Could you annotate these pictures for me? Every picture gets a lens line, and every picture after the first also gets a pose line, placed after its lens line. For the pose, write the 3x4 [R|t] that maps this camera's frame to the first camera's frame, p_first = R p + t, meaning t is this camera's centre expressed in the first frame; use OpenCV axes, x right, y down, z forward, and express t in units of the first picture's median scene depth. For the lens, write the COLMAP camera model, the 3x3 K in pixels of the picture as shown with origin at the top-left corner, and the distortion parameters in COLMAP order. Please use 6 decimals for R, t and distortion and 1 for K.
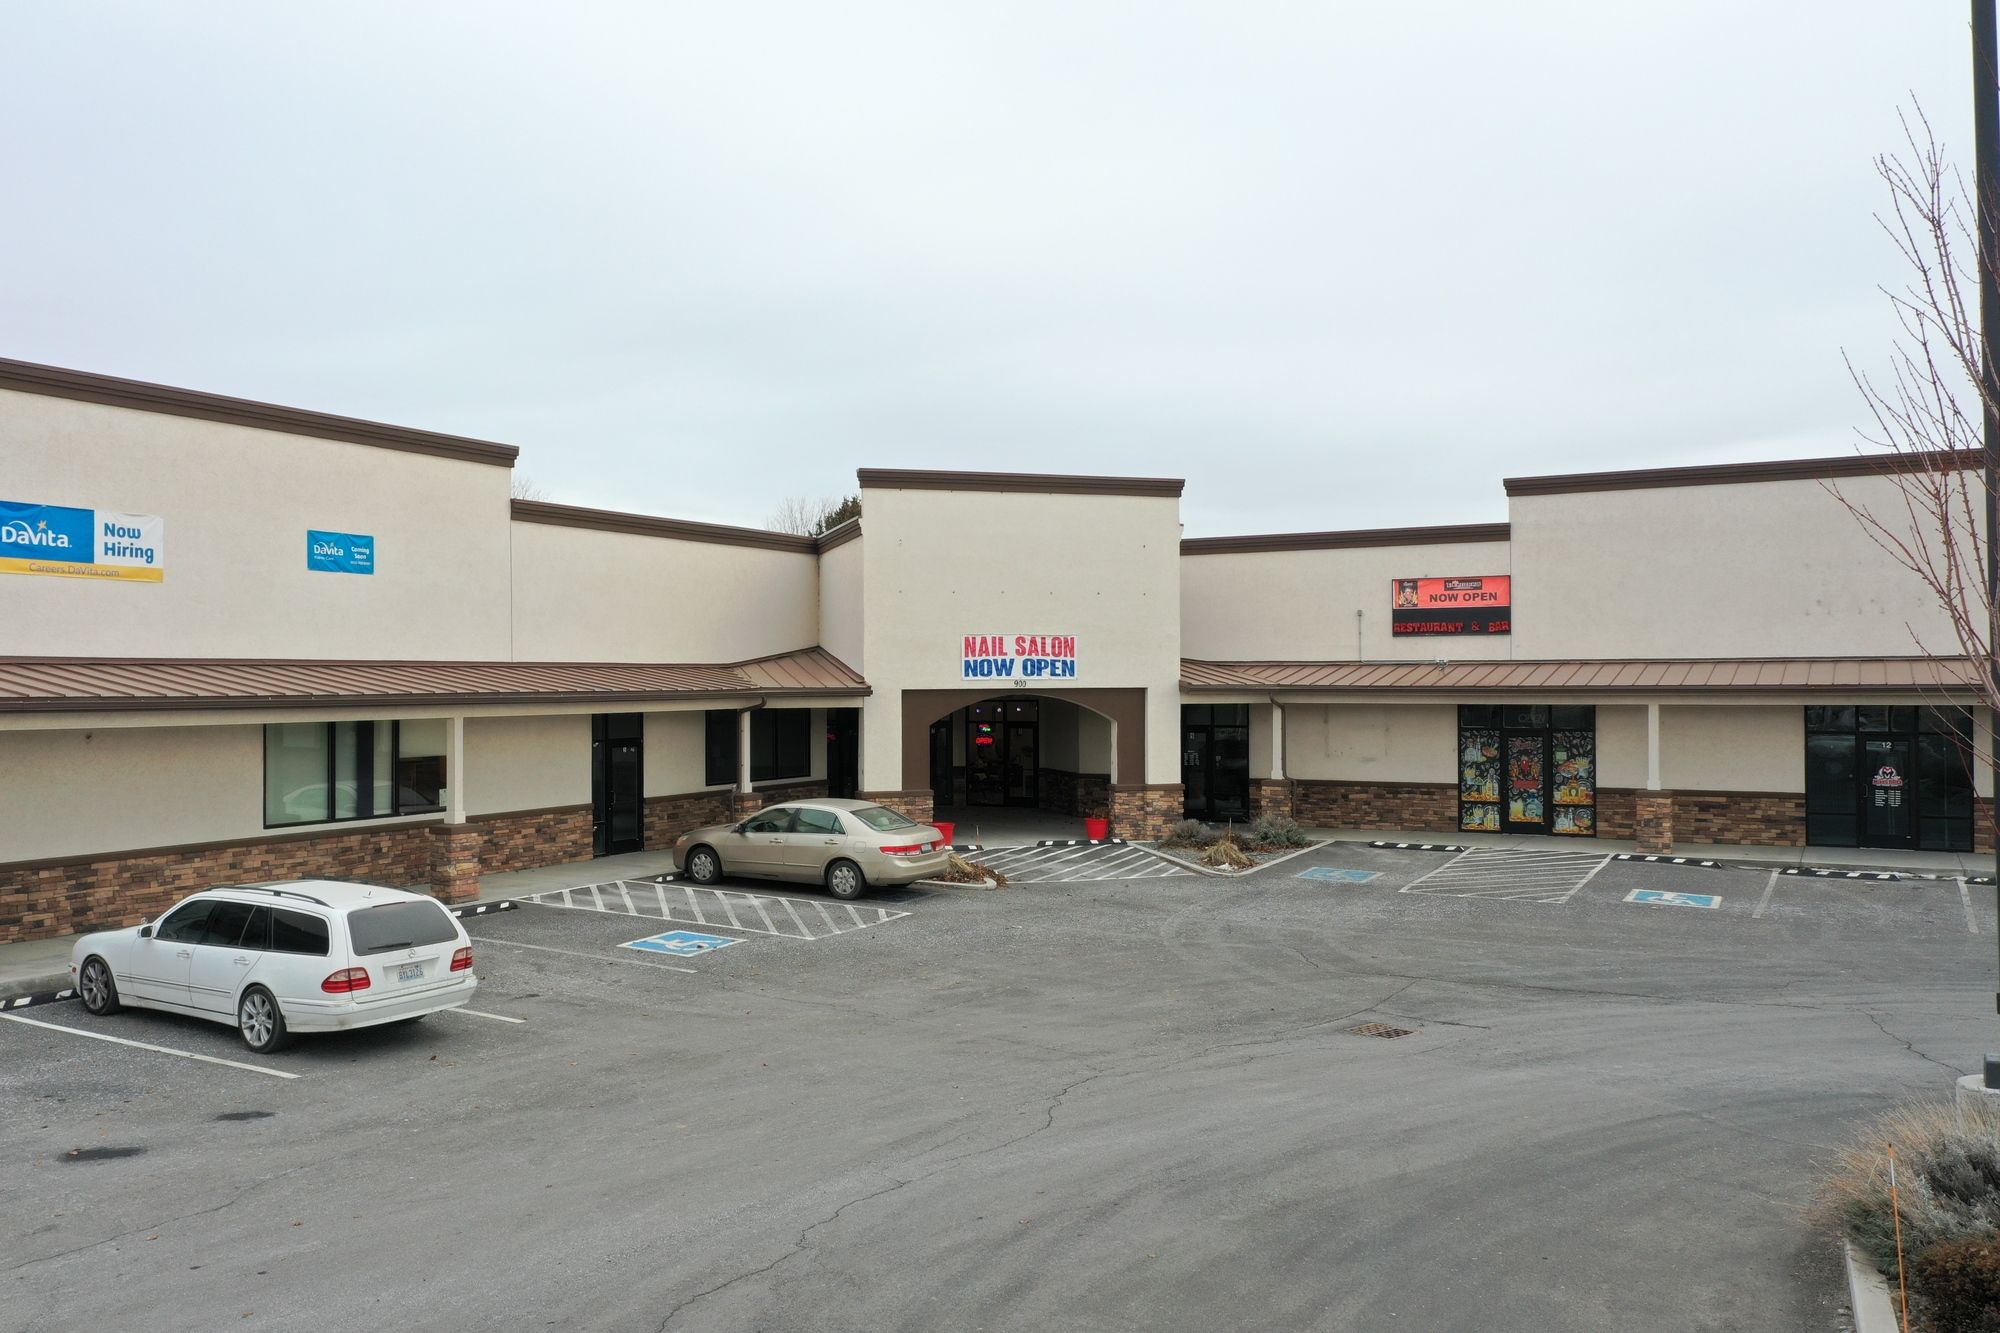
lens RADIAL K [[1580.6, 0, 1000.0], [0, 1580.6, 666.5], [0, 0, 1]] dist [0.001731, -0.001261]
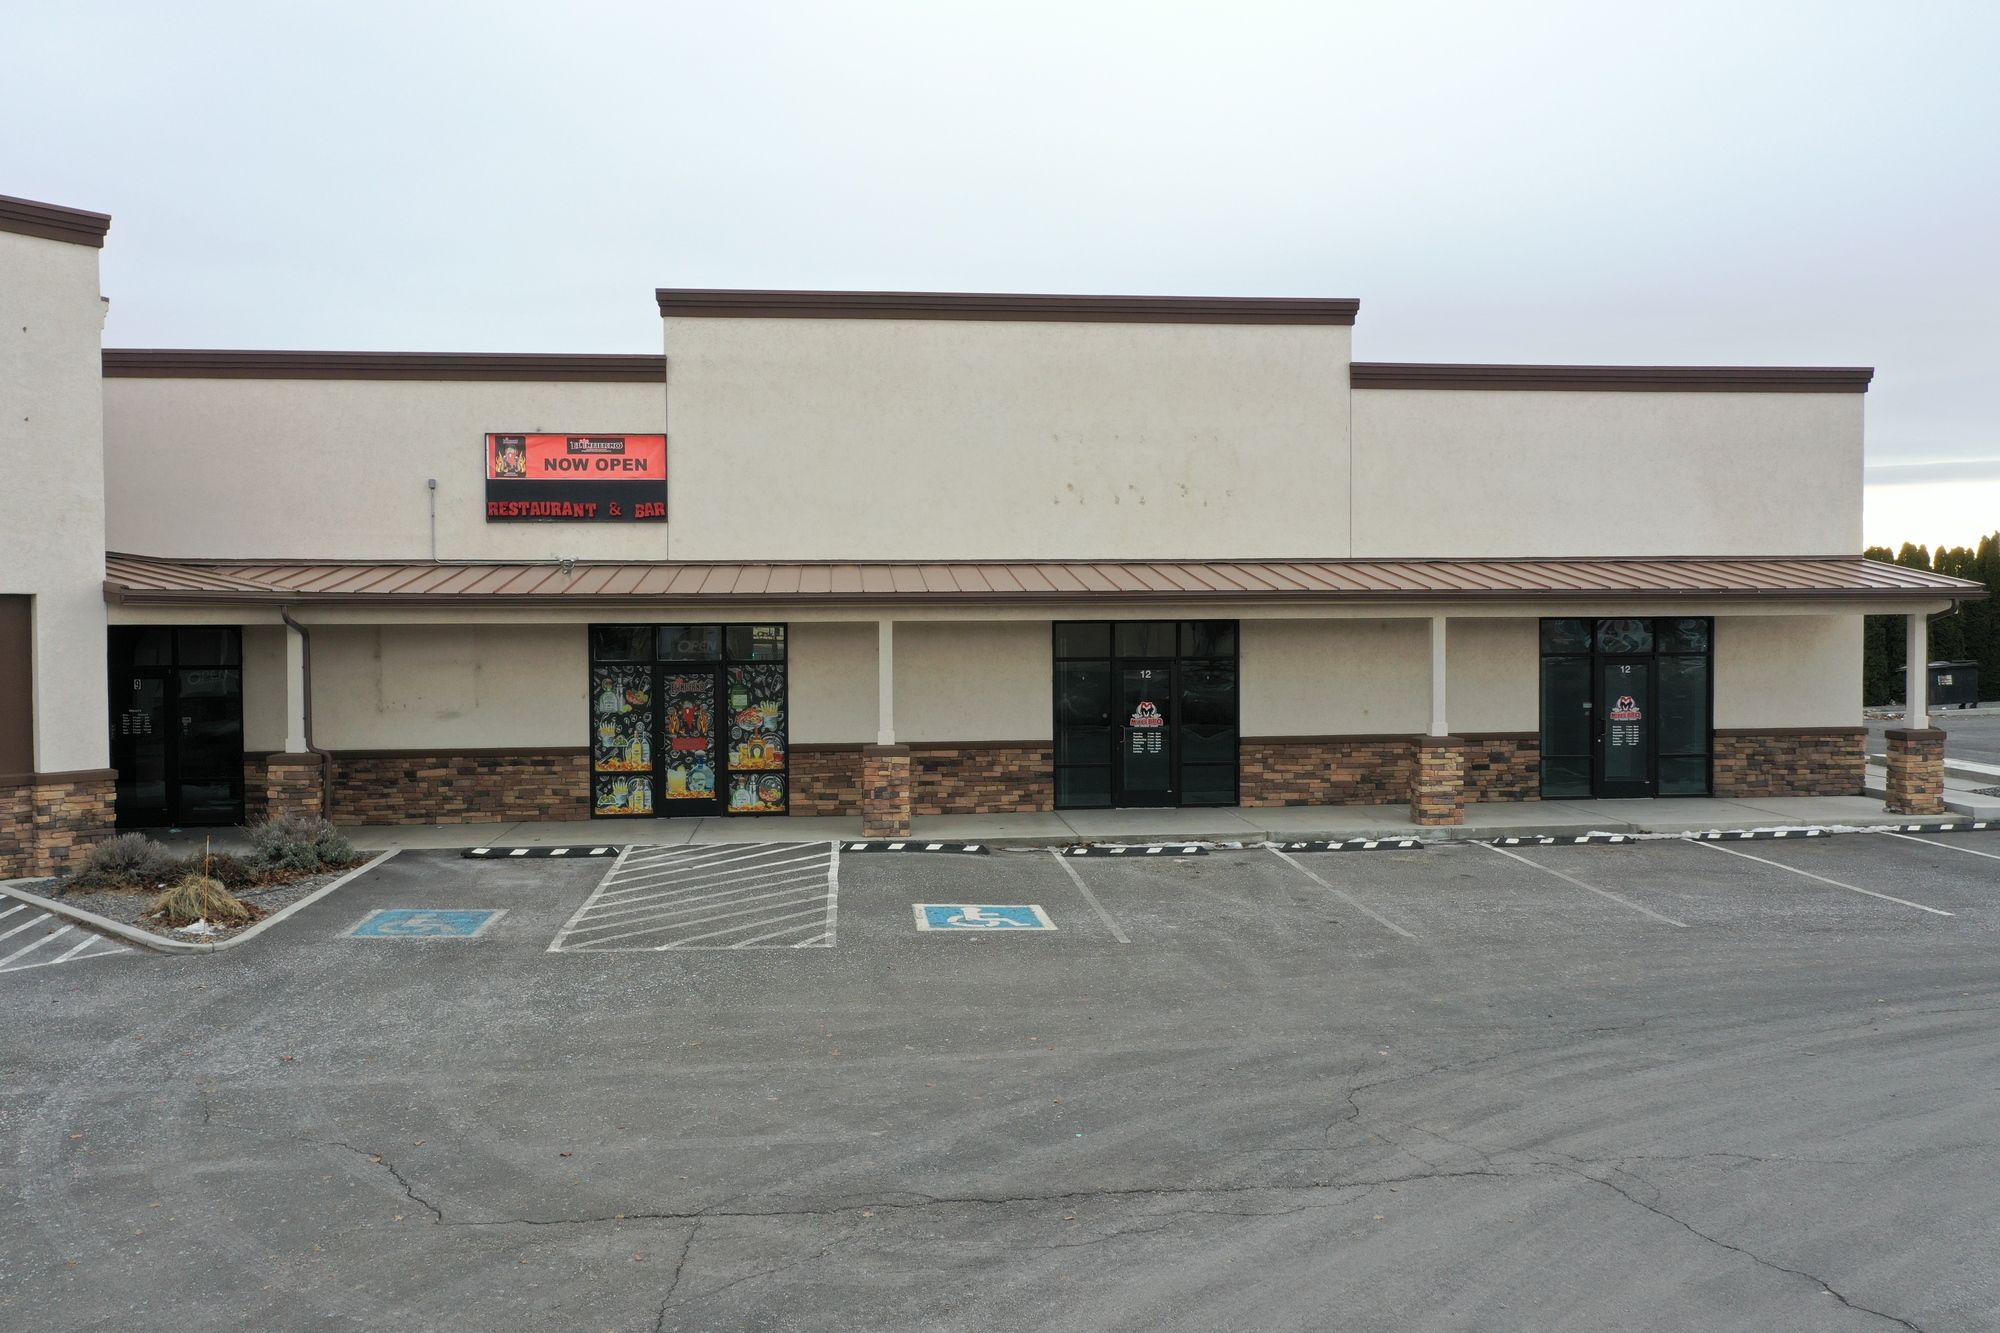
lens RADIAL K [[1580.6, 0, 1000.0], [0, 1580.6, 666.5], [0, 0, 1]] dist [0.001731, -0.001261]
pose [[0.821732, -0.014327, 0.569694, 0.017506], [-0.002256, 0.999594, 0.028394, 0.006895], [-0.569870, -0.024617, 0.821366, 0.115956]]
